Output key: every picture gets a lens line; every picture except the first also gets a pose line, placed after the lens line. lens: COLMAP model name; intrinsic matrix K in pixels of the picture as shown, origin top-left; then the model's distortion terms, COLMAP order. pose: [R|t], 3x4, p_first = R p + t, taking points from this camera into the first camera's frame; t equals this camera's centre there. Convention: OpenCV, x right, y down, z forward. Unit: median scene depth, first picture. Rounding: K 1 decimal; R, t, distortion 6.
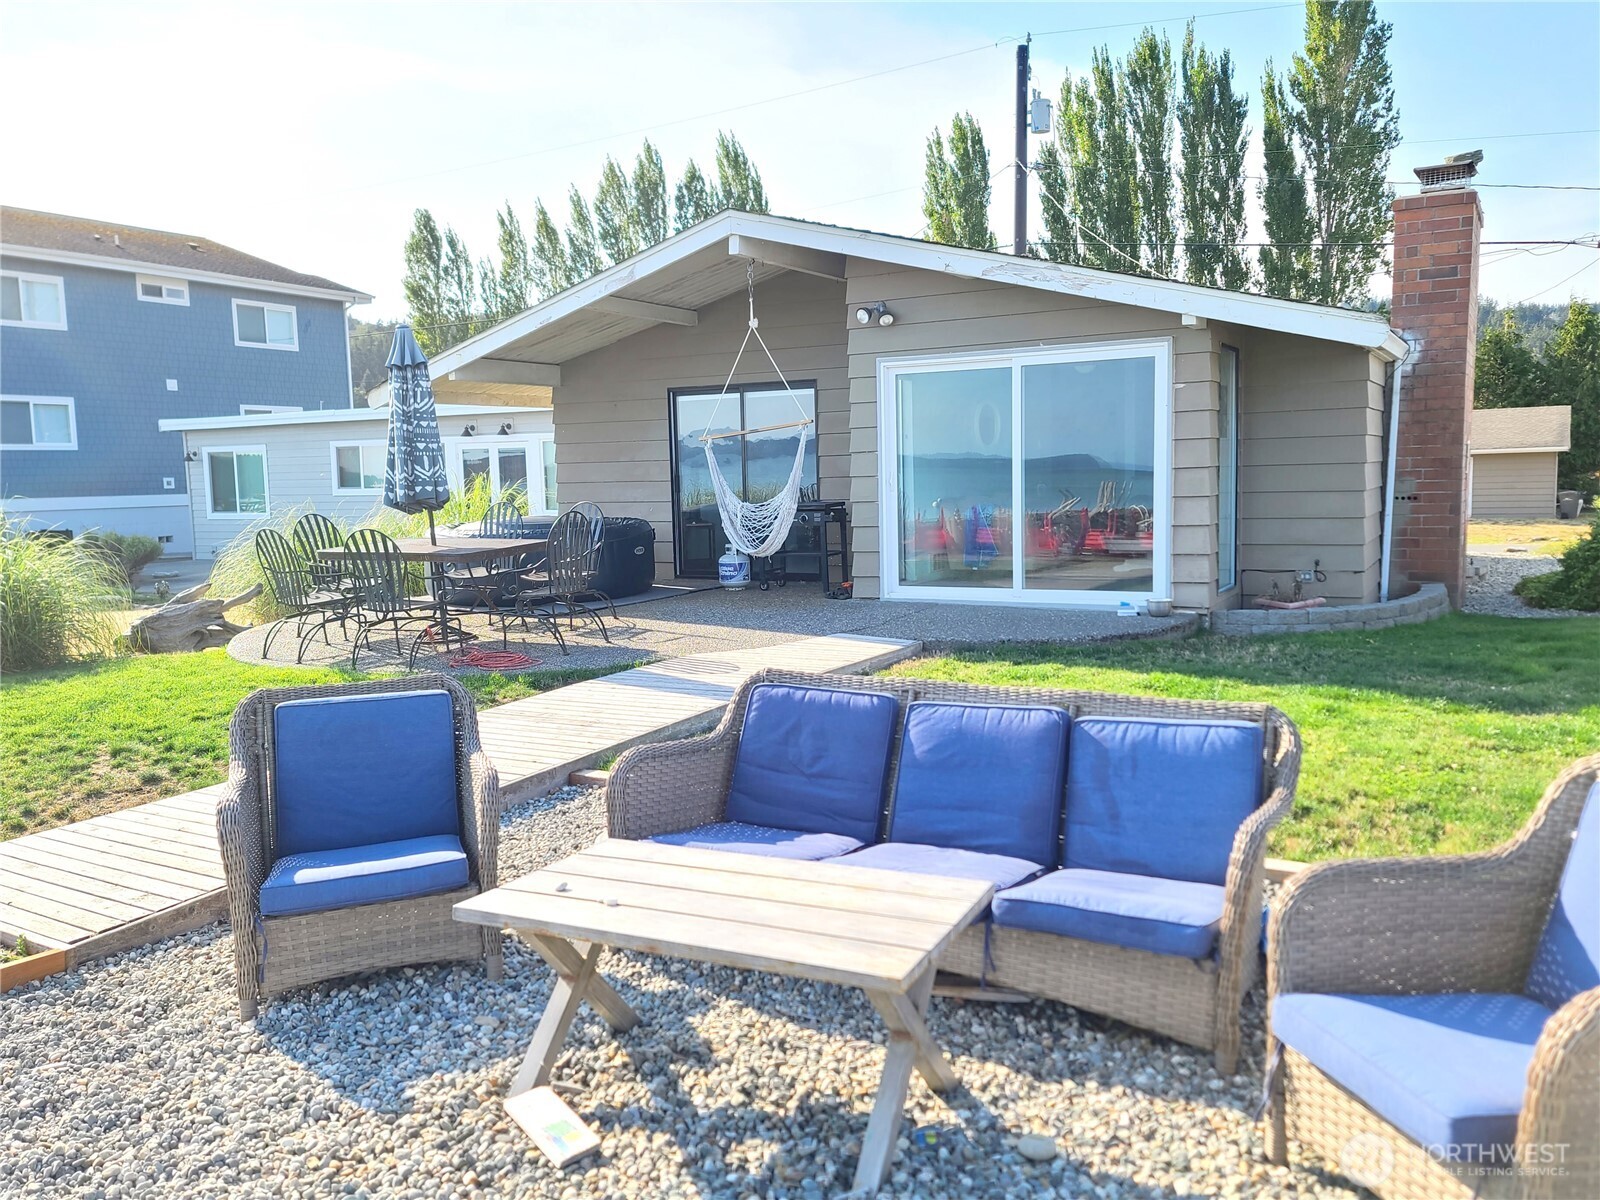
lens RADIAL K [[1168.7, 0, 809.8], [0, 1168.7, 588.1], [0, 0, 1]] dist [0.053509, -0.006936]
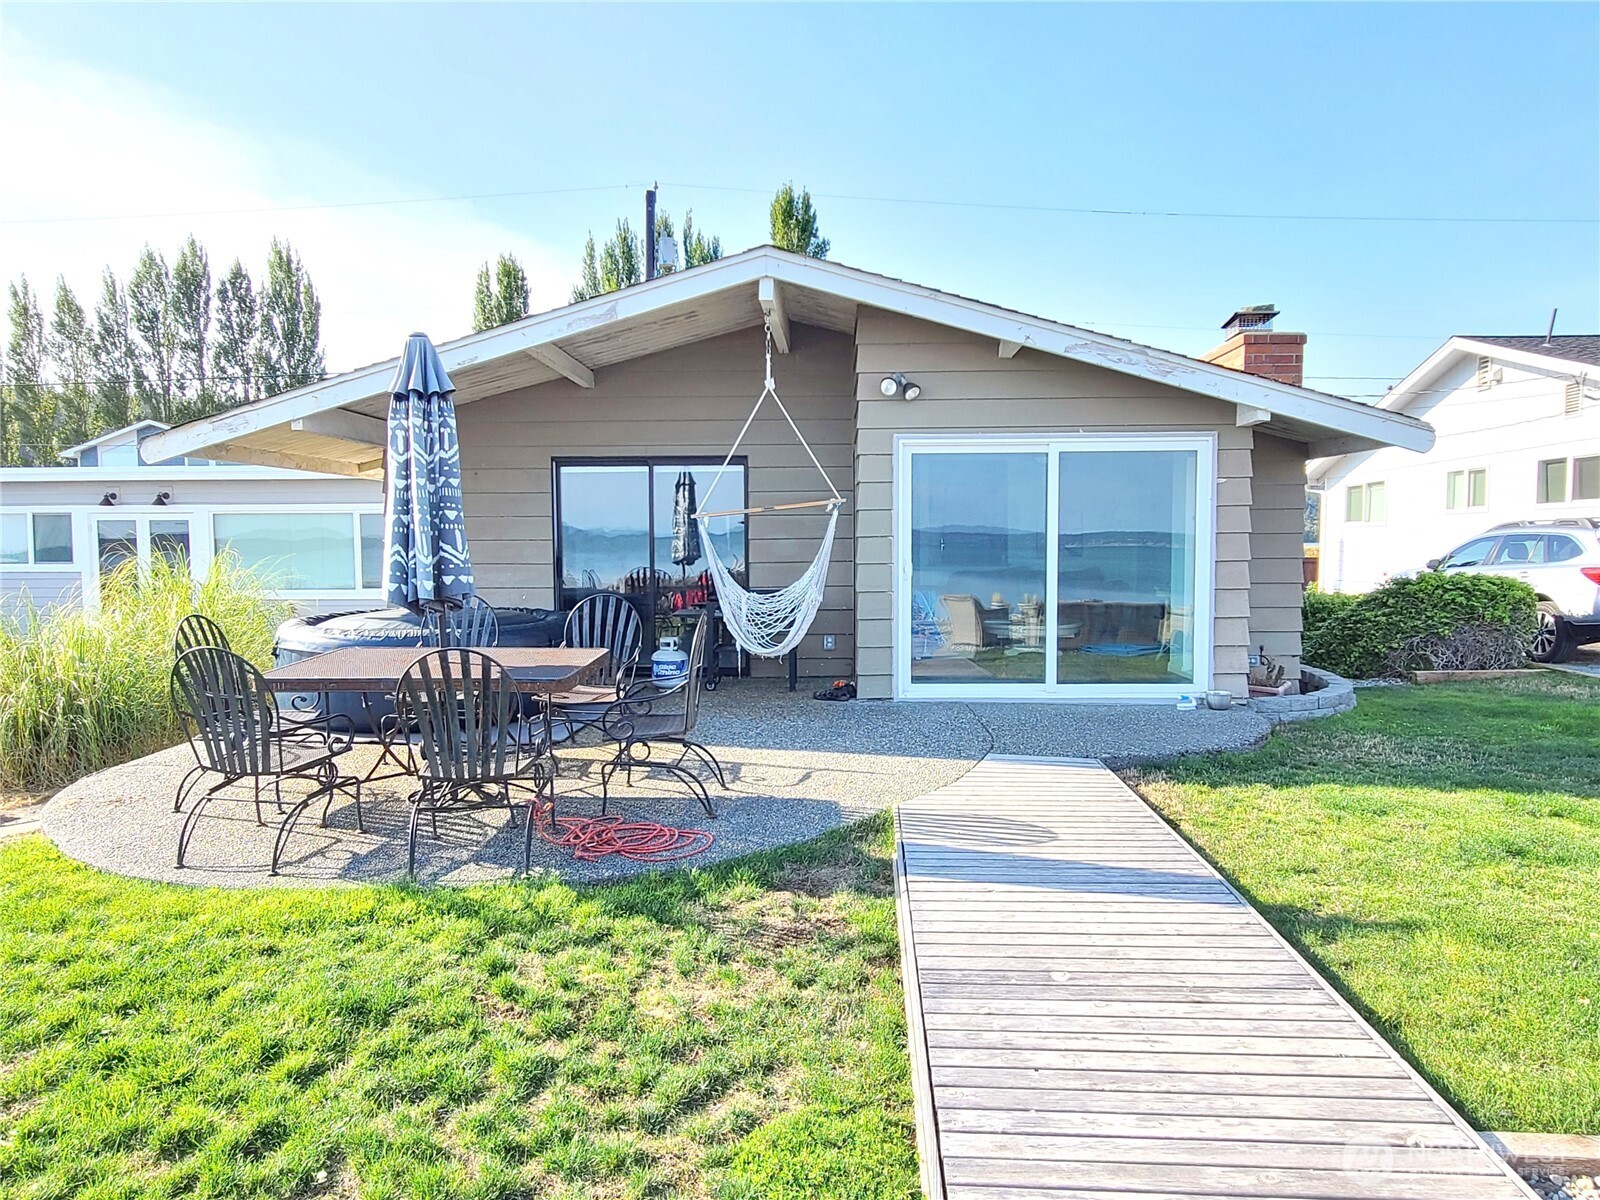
lens RADIAL K [[963.2, 0, 799.5], [0, 963.2, 590.1], [0, 0, 1]] dist [-0.021179, 0.022508]
pose [[0.906655, -0.000414, 0.421873, -0.316643], [0.025532, 0.998220, -0.053892, -0.036717], [-0.421099, 0.059633, 0.905052, 0.356821]]
